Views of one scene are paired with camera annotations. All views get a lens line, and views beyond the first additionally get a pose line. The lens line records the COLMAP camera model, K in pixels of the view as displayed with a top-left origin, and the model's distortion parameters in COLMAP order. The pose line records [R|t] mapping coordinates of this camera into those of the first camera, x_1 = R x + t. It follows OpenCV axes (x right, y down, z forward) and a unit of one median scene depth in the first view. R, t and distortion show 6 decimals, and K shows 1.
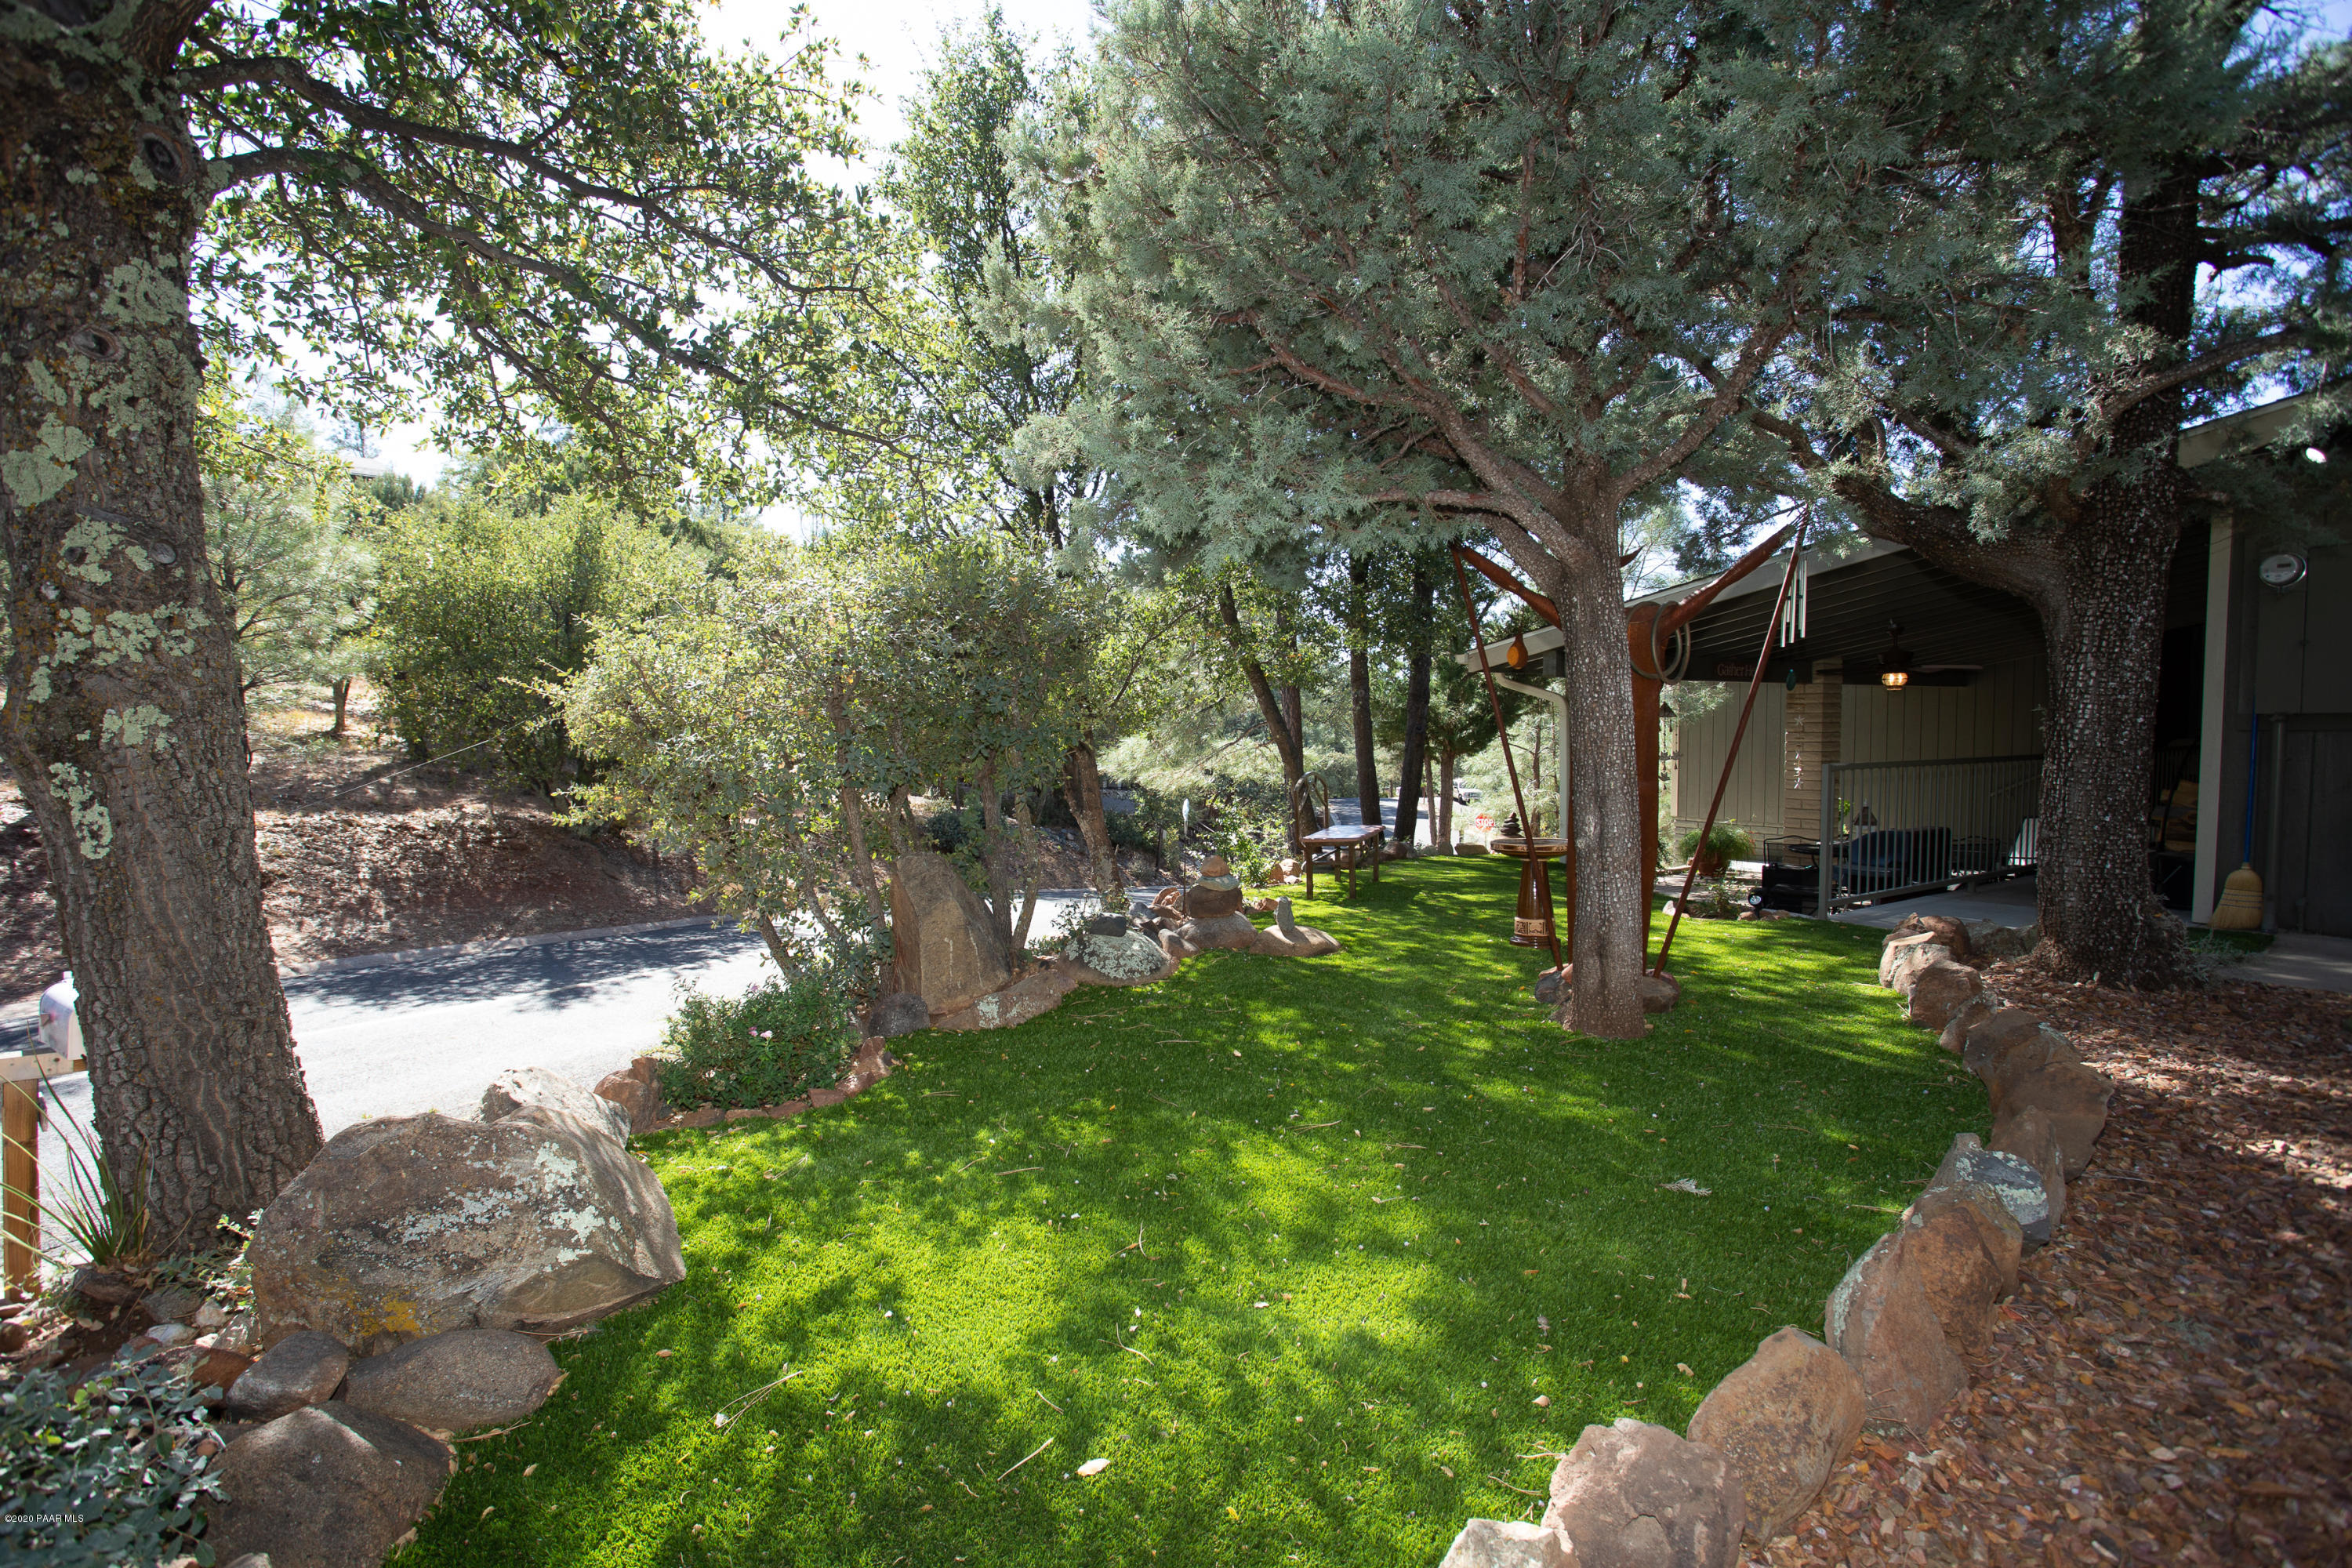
lens RADIAL K [[1103.0, 0, 1176.0], [0, 1103.0, 784.0], [0, 0, 1]] dist [-0.017361, 0.000168]
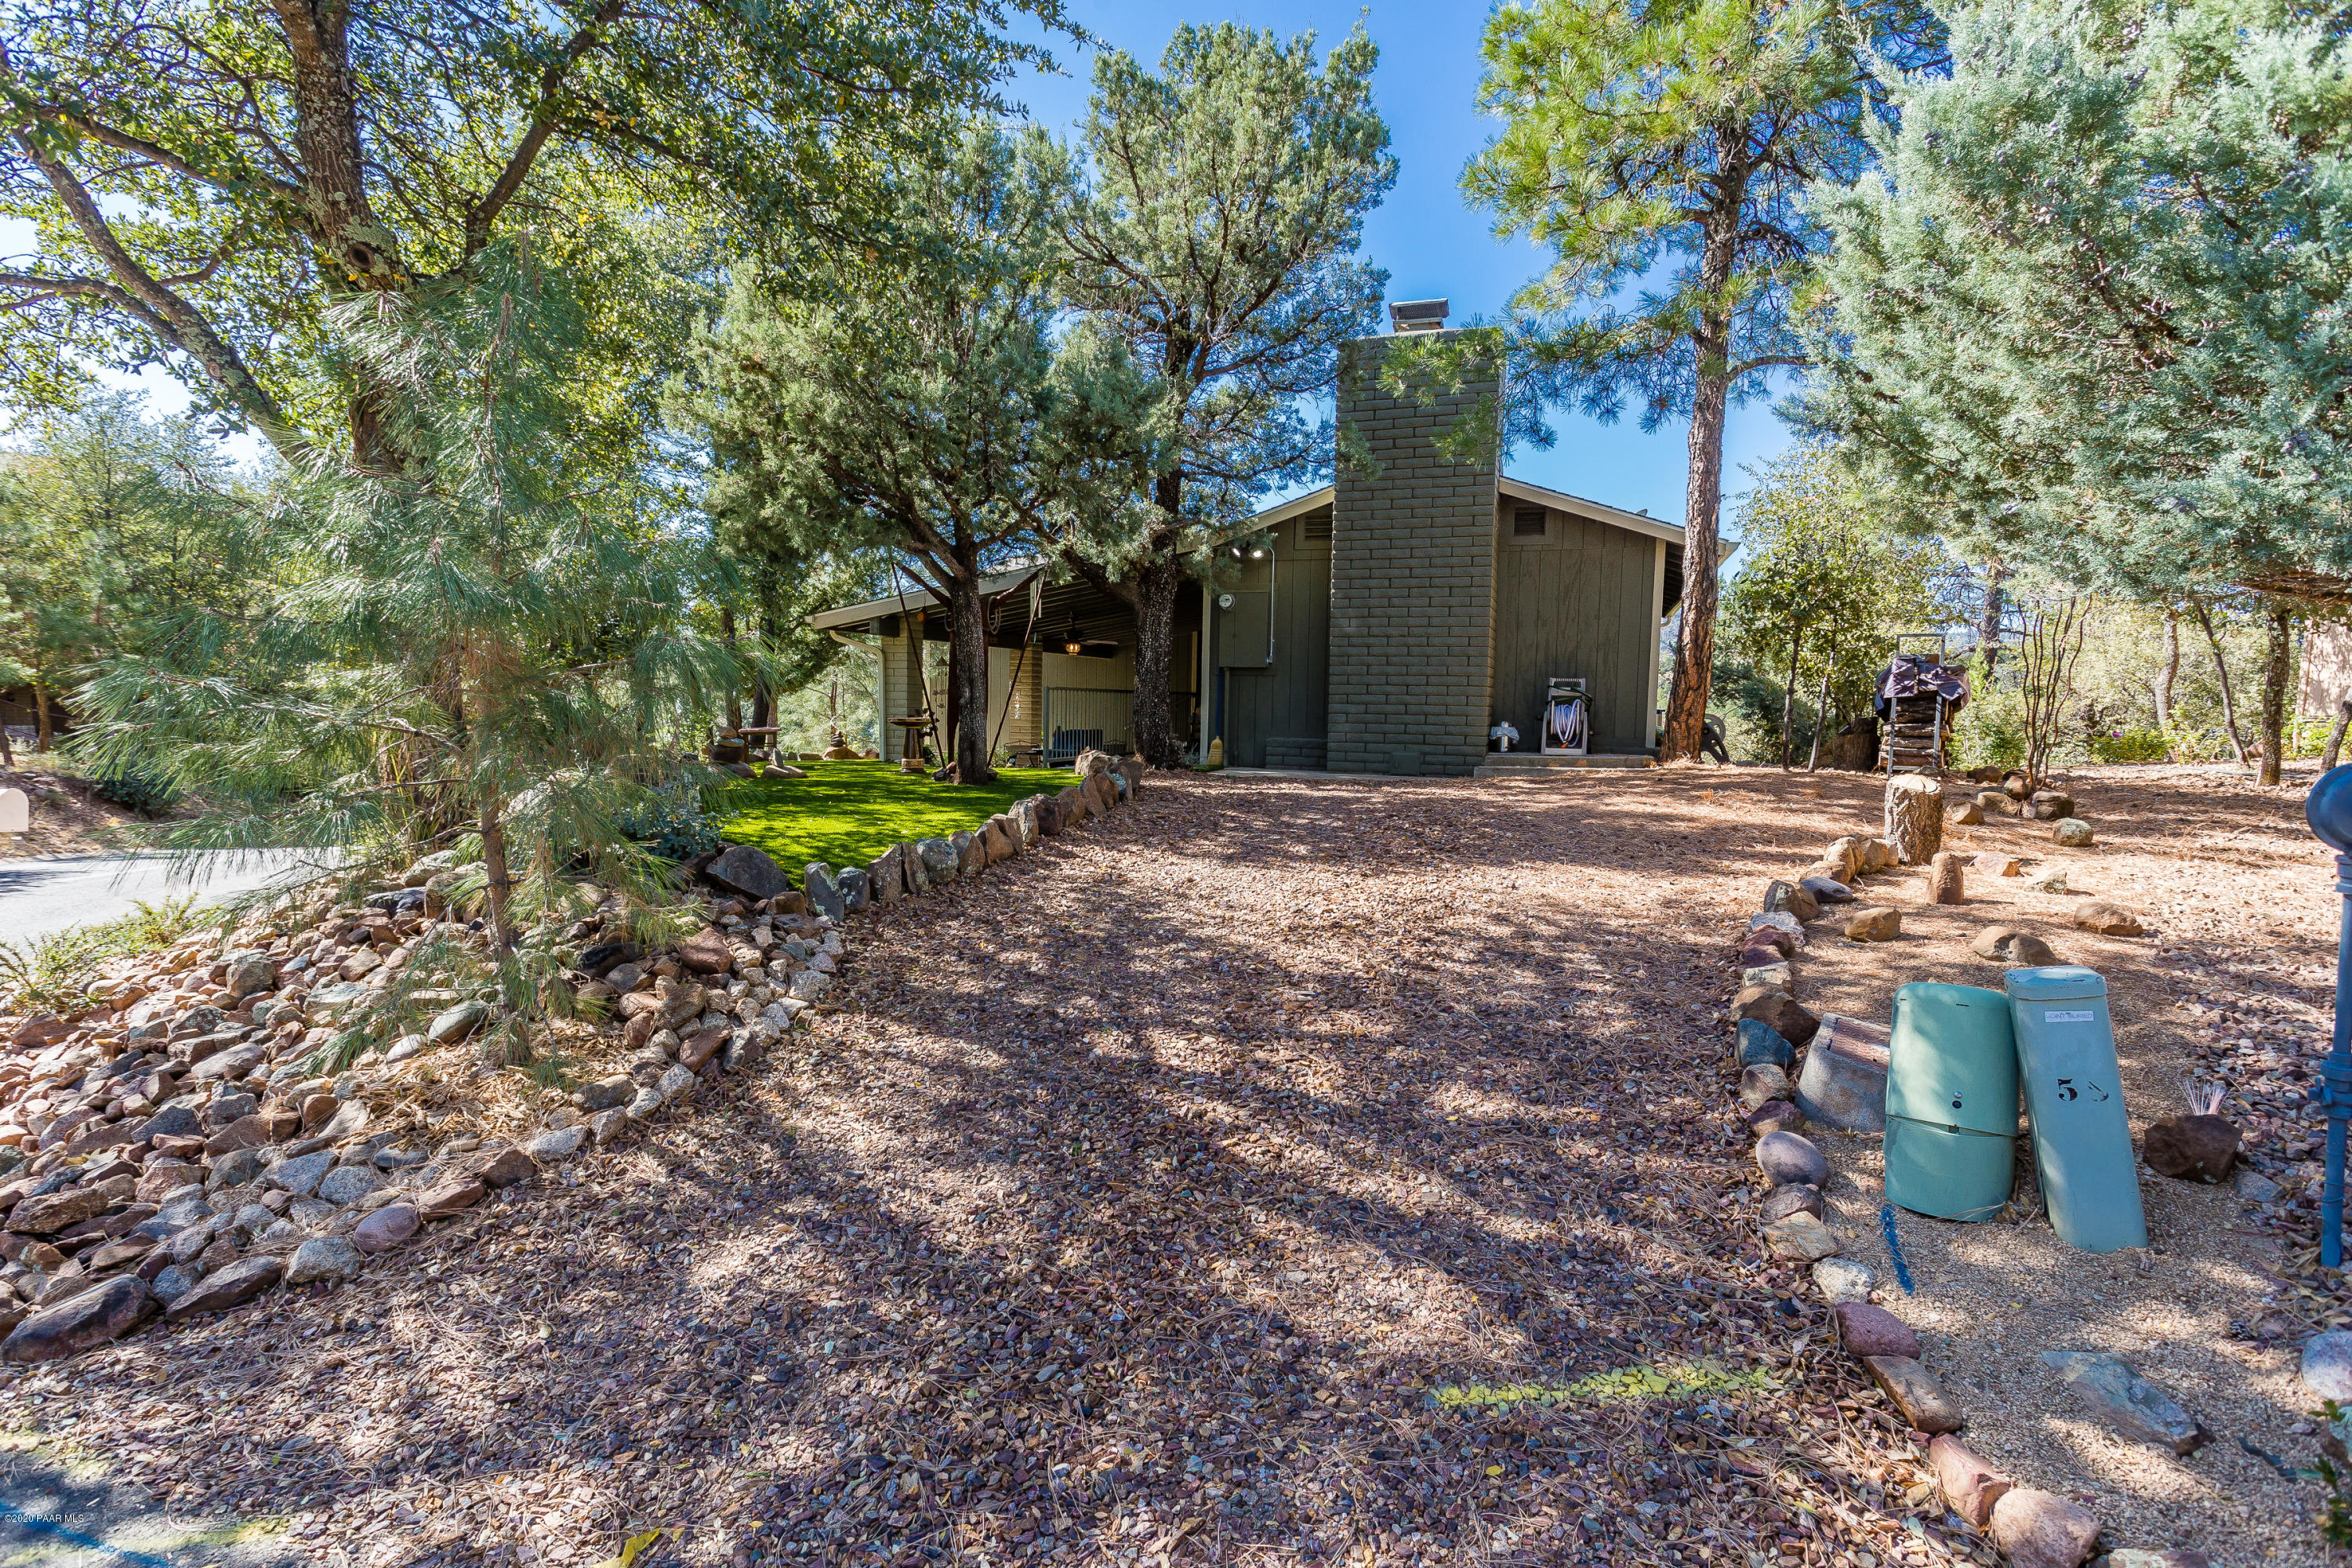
lens RADIAL K [[1103.0, 0, 1176.0], [0, 1103.0, 784.0], [0, 0, 1]] dist [-0.017361, 0.000168]
pose [[0.777476, -0.024071, 0.628452, -0.601677], [0.004929, 0.999470, 0.032184, 0.127624], [-0.628894, -0.021924, 0.777182, -0.865156]]
